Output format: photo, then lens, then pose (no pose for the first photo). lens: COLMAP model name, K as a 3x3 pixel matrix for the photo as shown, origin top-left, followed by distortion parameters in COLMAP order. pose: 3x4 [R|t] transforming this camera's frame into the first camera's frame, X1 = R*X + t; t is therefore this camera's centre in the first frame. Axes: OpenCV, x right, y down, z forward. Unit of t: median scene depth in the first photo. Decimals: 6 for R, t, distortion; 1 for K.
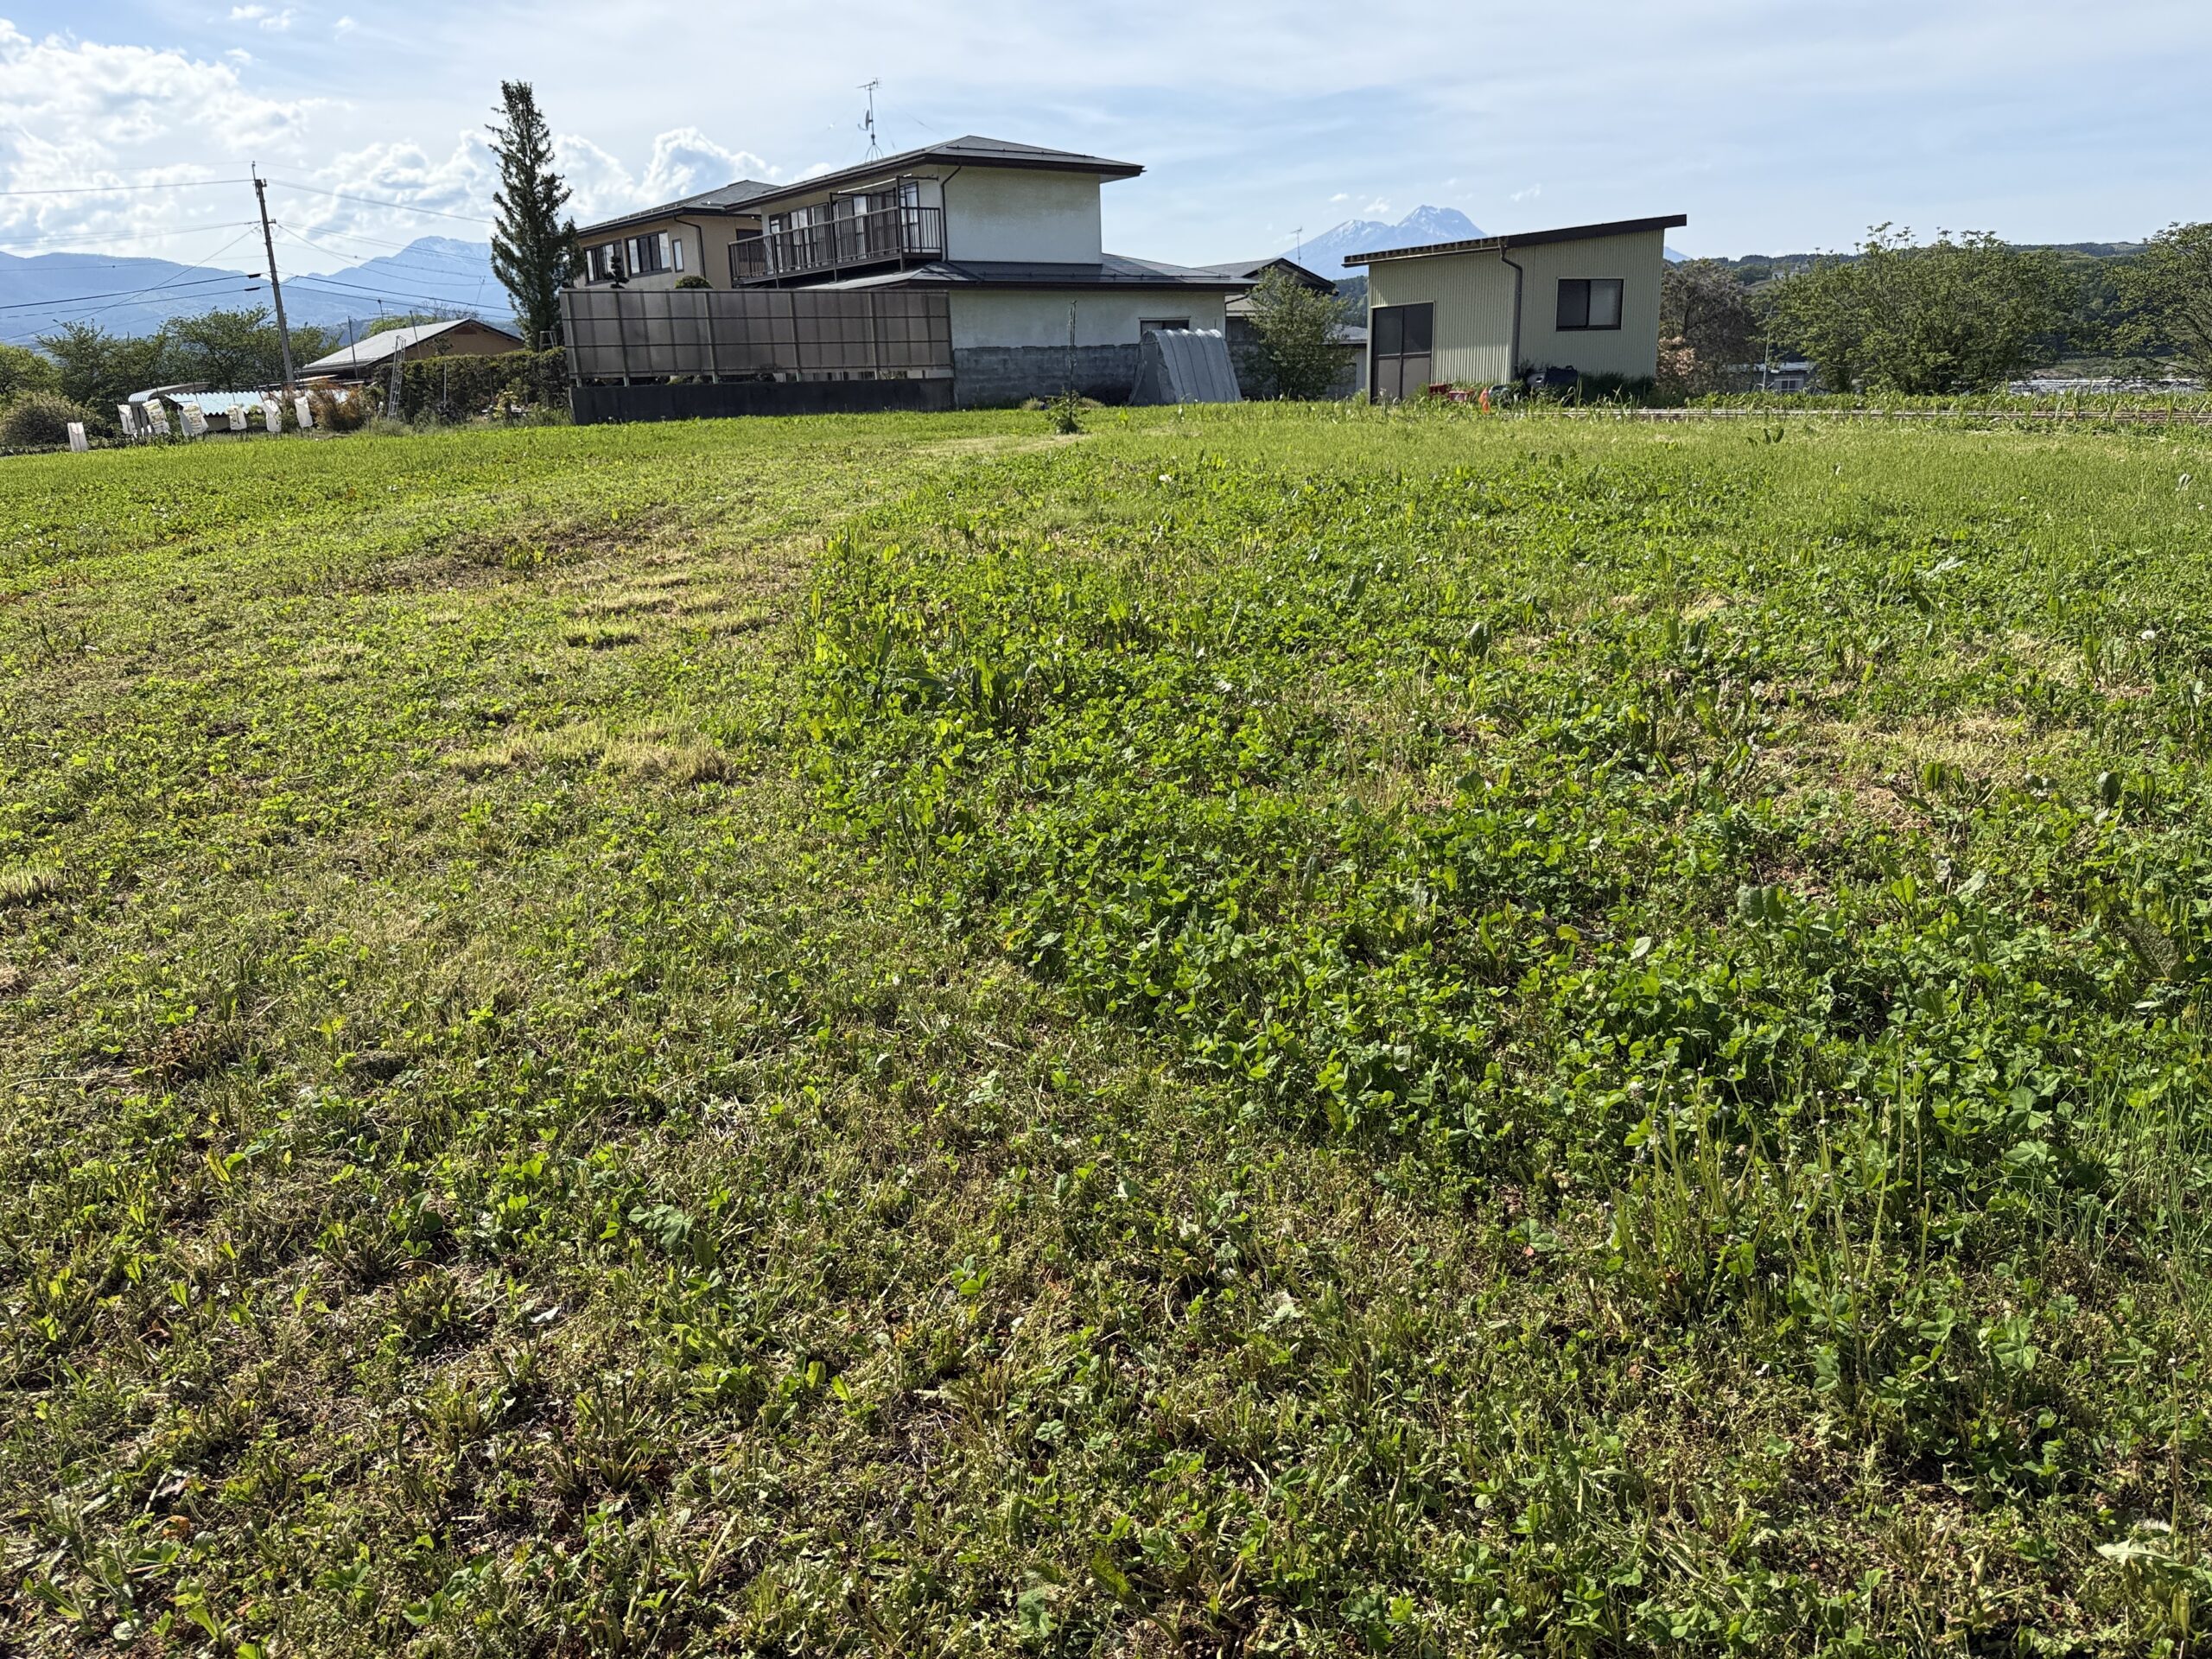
lens RADIAL K [[1530.6, 0, 1102.6], [0, 1530.6, 798.8], [0, 0, 1]] dist [0.165398, -0.352346]
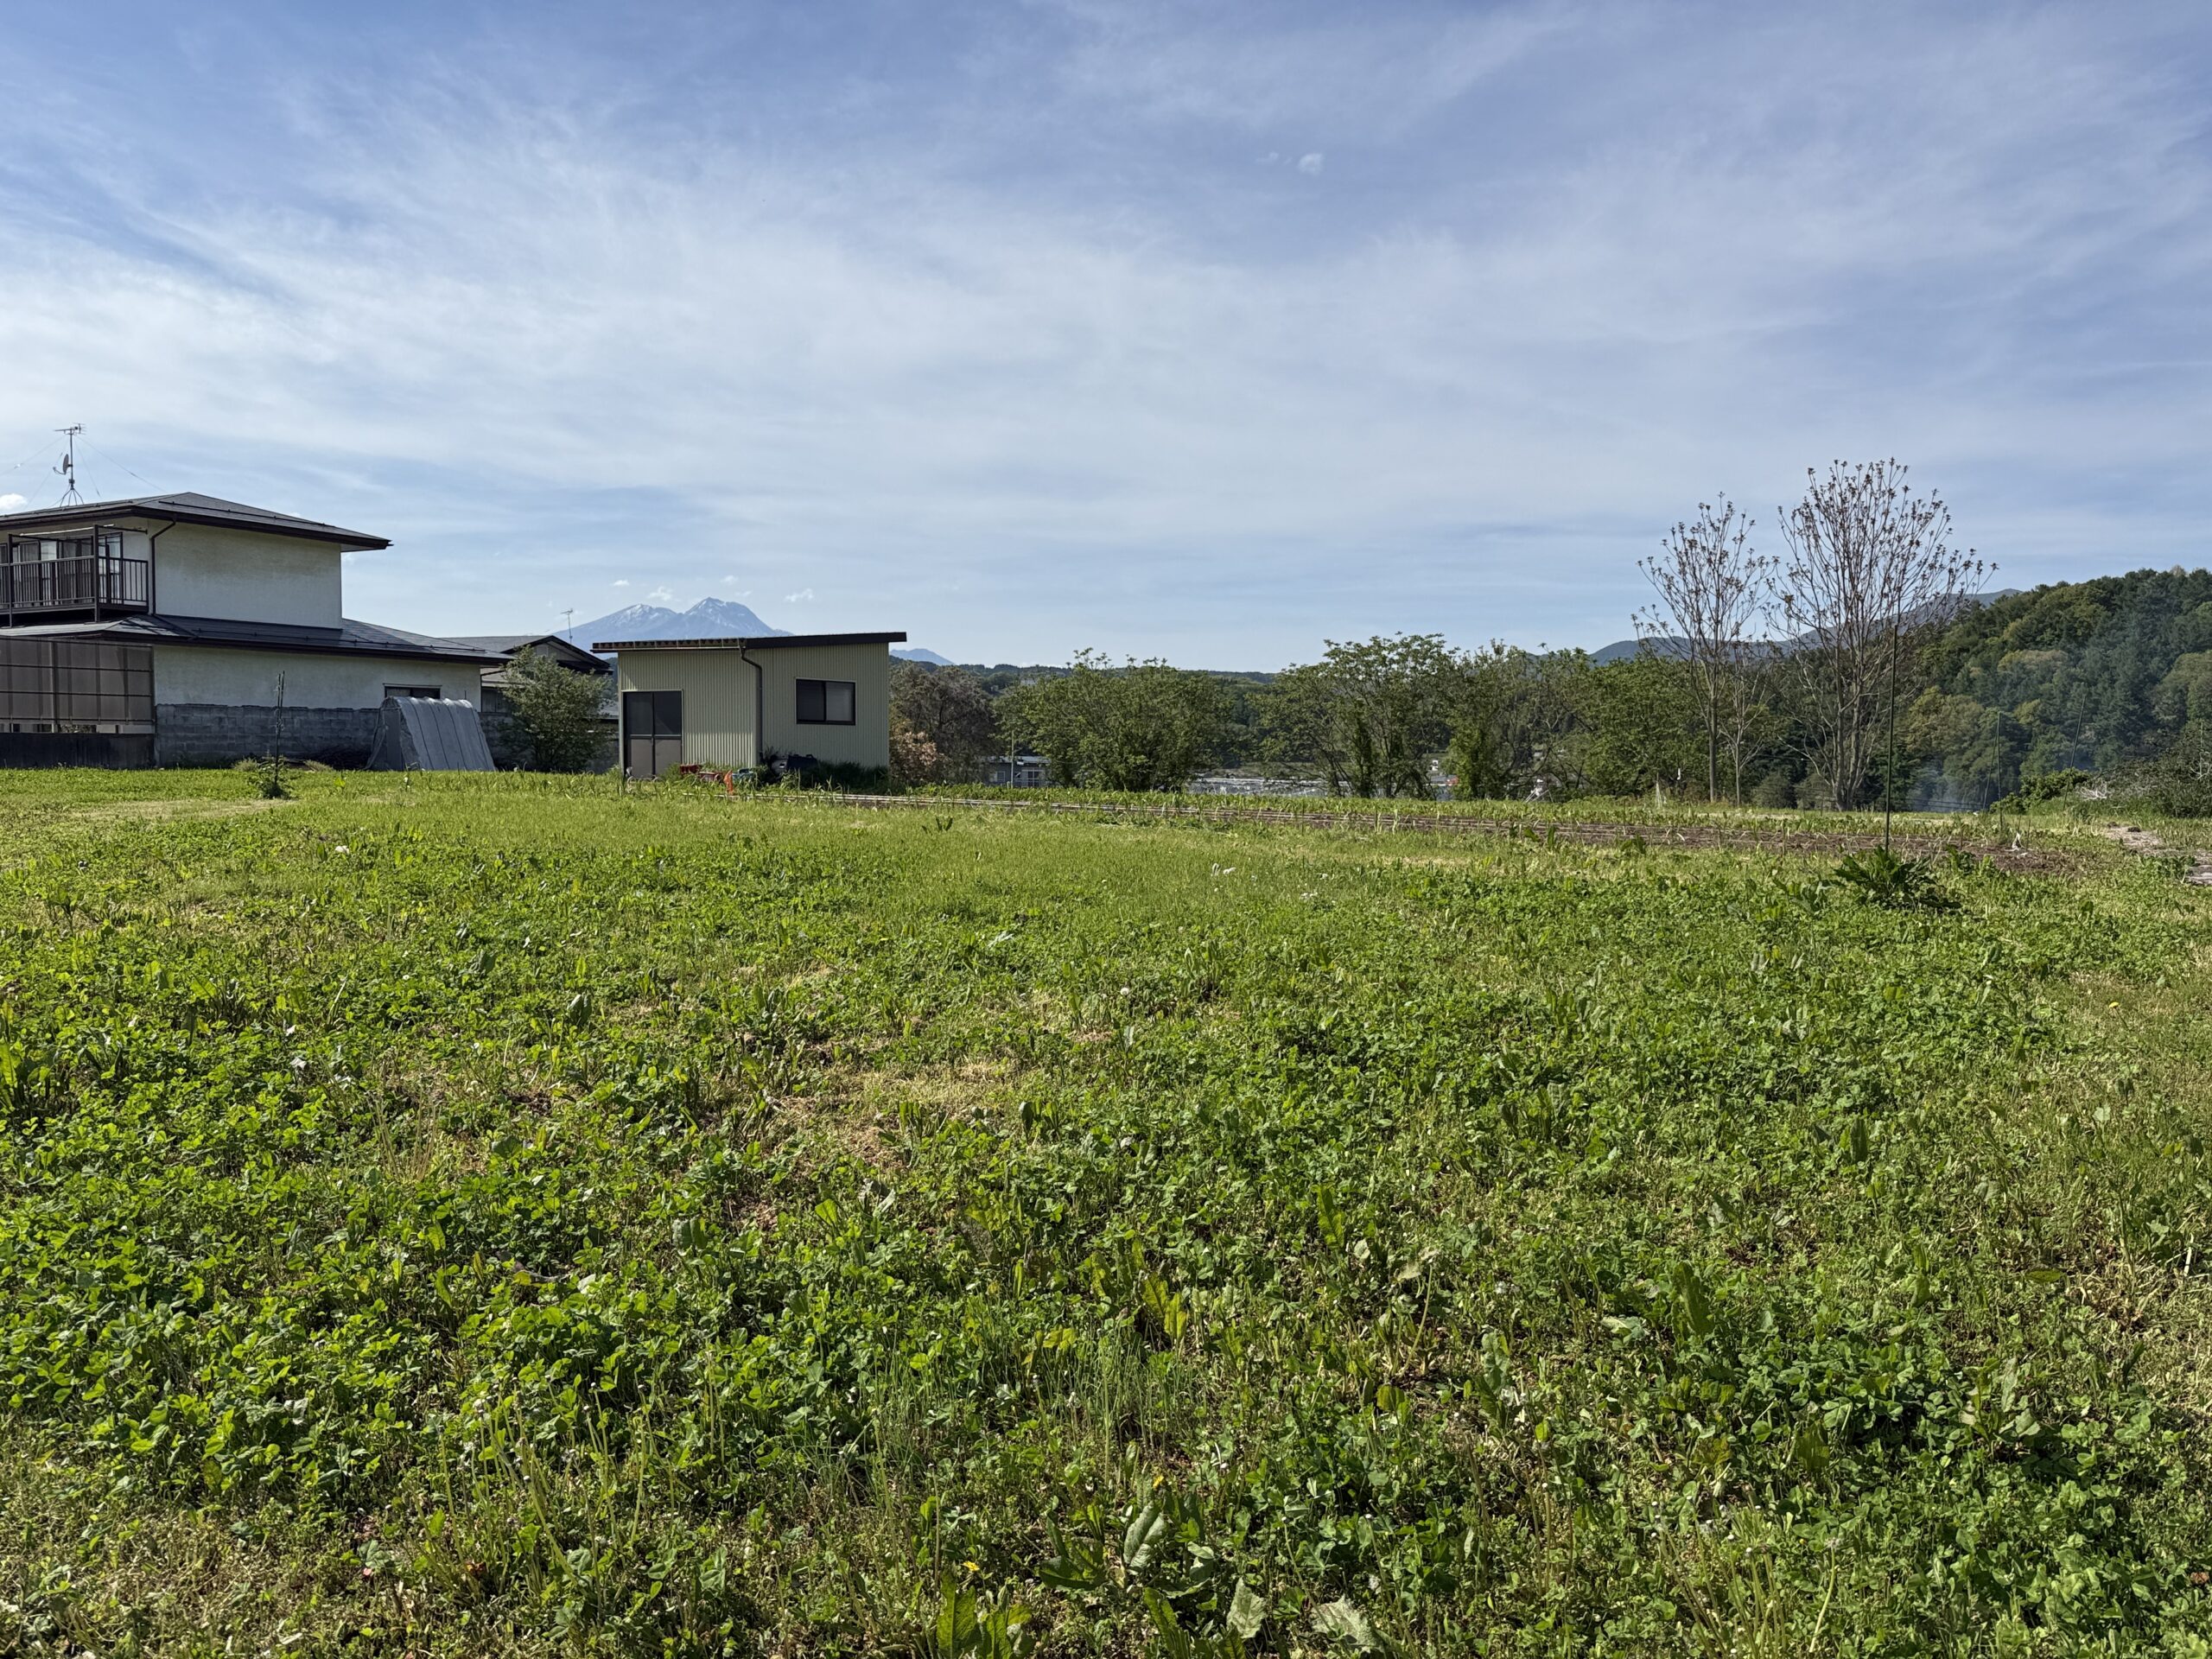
lens RADIAL K [[1537.4, 0, 1106.0], [0, 1537.4, 829.5], [0, 0, 1]] dist [0.073274, -0.092065]
pose [[0.909141, 0.021110, 0.415953, 0.148825], [0.067758, 0.977912, -0.197728, 0.015130], [-0.410940, 0.207946, 0.887630, -0.166836]]
